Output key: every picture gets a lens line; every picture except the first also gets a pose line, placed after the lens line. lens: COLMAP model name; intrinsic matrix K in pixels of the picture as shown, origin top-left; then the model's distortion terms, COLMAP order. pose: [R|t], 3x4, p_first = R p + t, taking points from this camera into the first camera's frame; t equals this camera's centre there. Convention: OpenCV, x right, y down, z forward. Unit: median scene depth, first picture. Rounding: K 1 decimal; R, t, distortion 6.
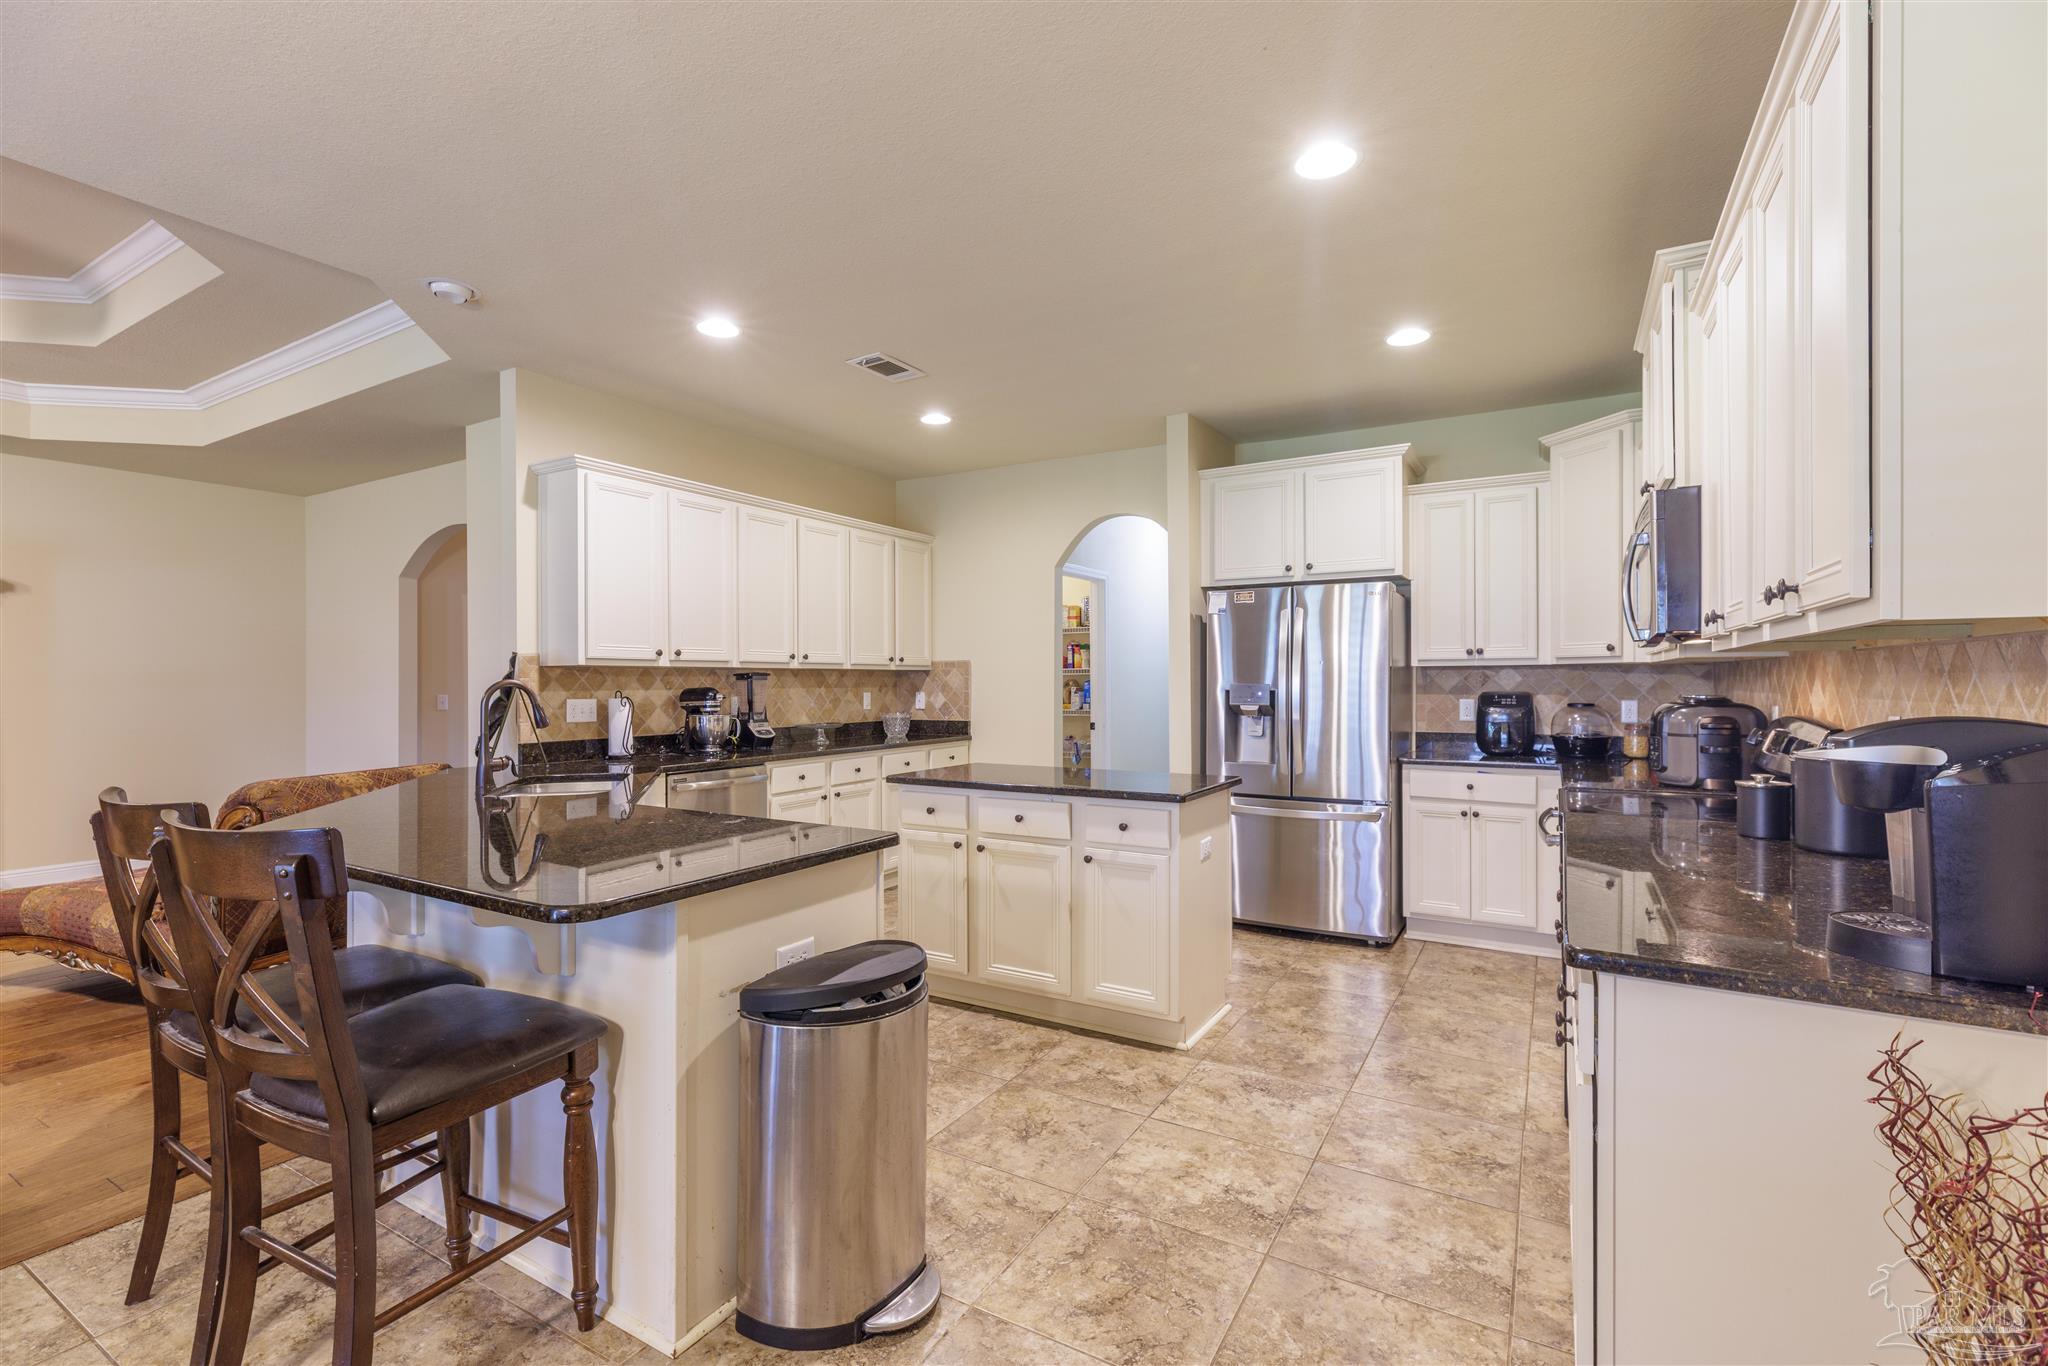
lens RADIAL K [[913.0, 0, 1018.9], [0, 913.0, 673.8], [0, 0, 1]] dist [0.003999, -0.000259]
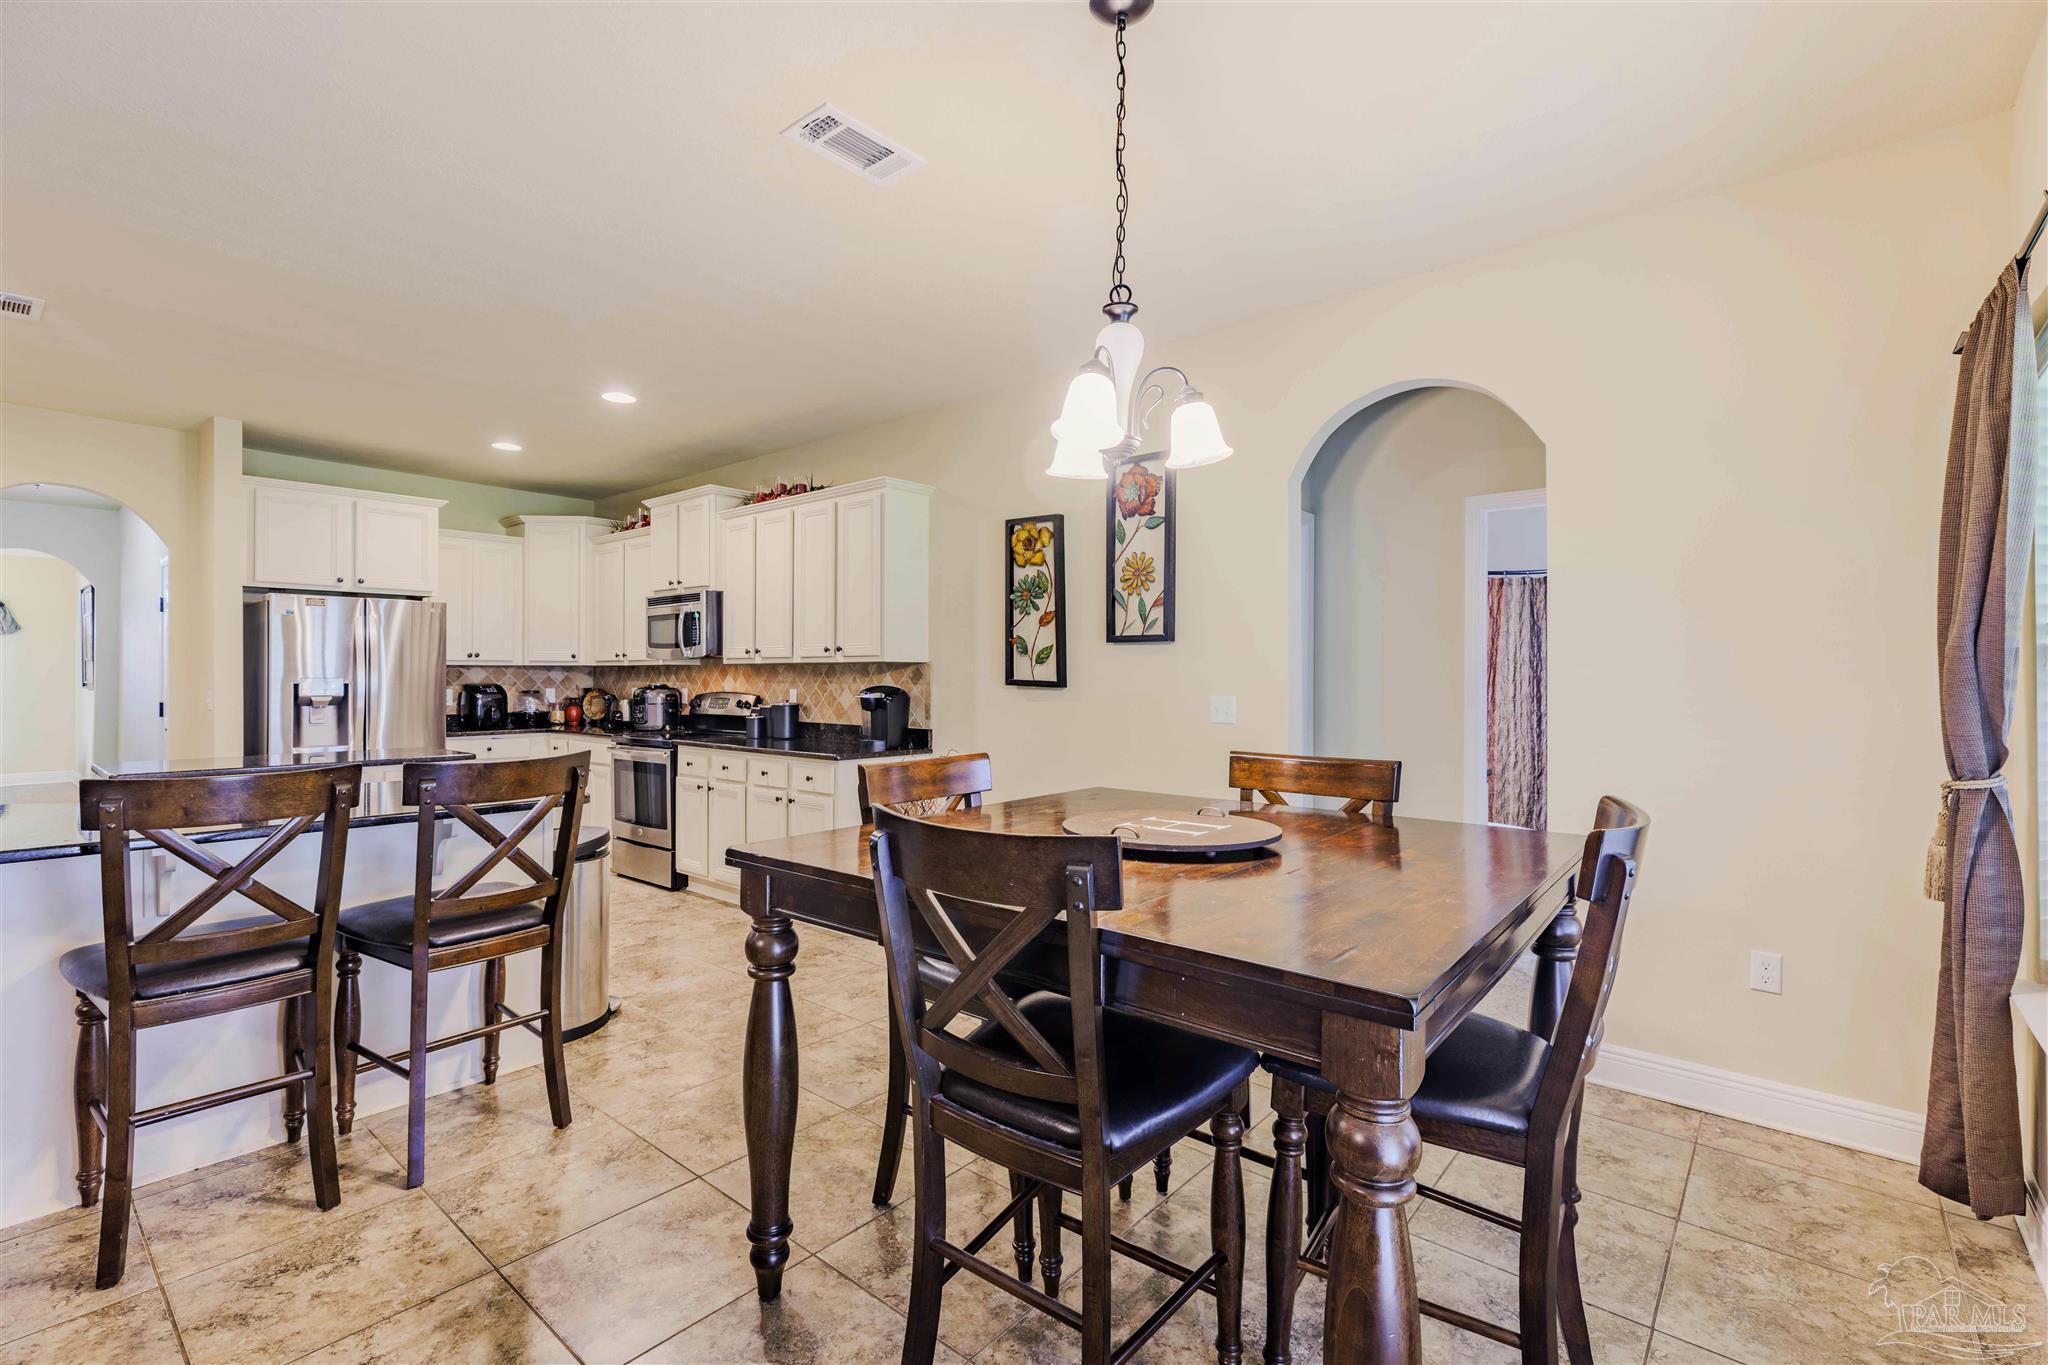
lens RADIAL K [[913.0, 0, 1014.3], [0, 913.0, 682.9], [0, 0, 1]] dist [0.003999, -0.000259]
pose [[0.171141, -0.004462, 0.985236, -0.728777], [-0.008137, 0.999949, 0.005943, 0.003266], [-0.985213, -0.009034, 0.171096, -0.060404]]
